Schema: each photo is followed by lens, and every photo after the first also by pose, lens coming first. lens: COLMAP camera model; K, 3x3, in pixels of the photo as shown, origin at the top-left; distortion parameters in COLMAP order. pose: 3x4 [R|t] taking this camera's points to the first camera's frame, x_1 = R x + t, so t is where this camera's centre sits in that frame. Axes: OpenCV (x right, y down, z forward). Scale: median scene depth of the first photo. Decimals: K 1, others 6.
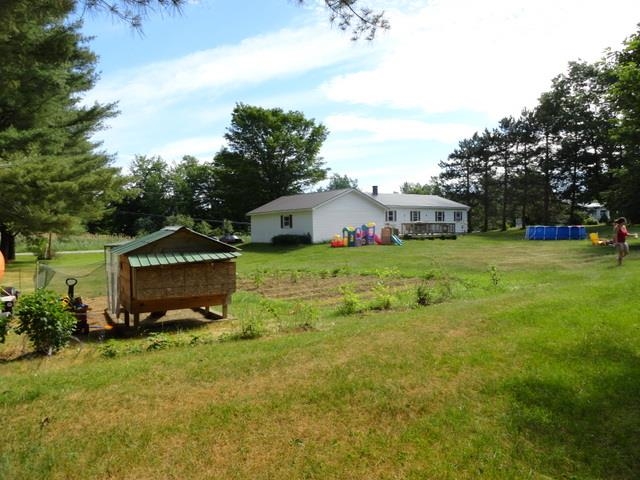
lens RADIAL K [[442.8, 0, 320.0], [0, 442.8, 240.0], [0, 0, 1]] dist [-0.005680, -0.001375]
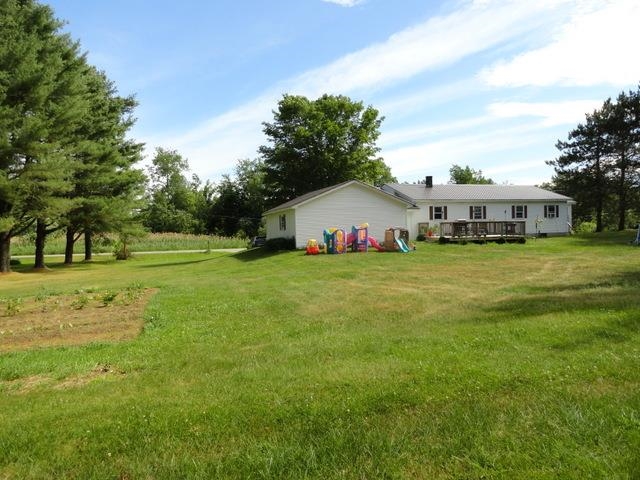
lens RADIAL K [[442.7, 0, 320.0], [0, 442.7, 240.0], [0, 0, 1]] dist [-0.056965, 0.001460]
pose [[0.924172, 0.002333, -0.381970, 0.230726], [-0.000792, 0.999991, 0.004190, -0.008300], [0.381976, -0.003570, 0.924165, 0.169419]]
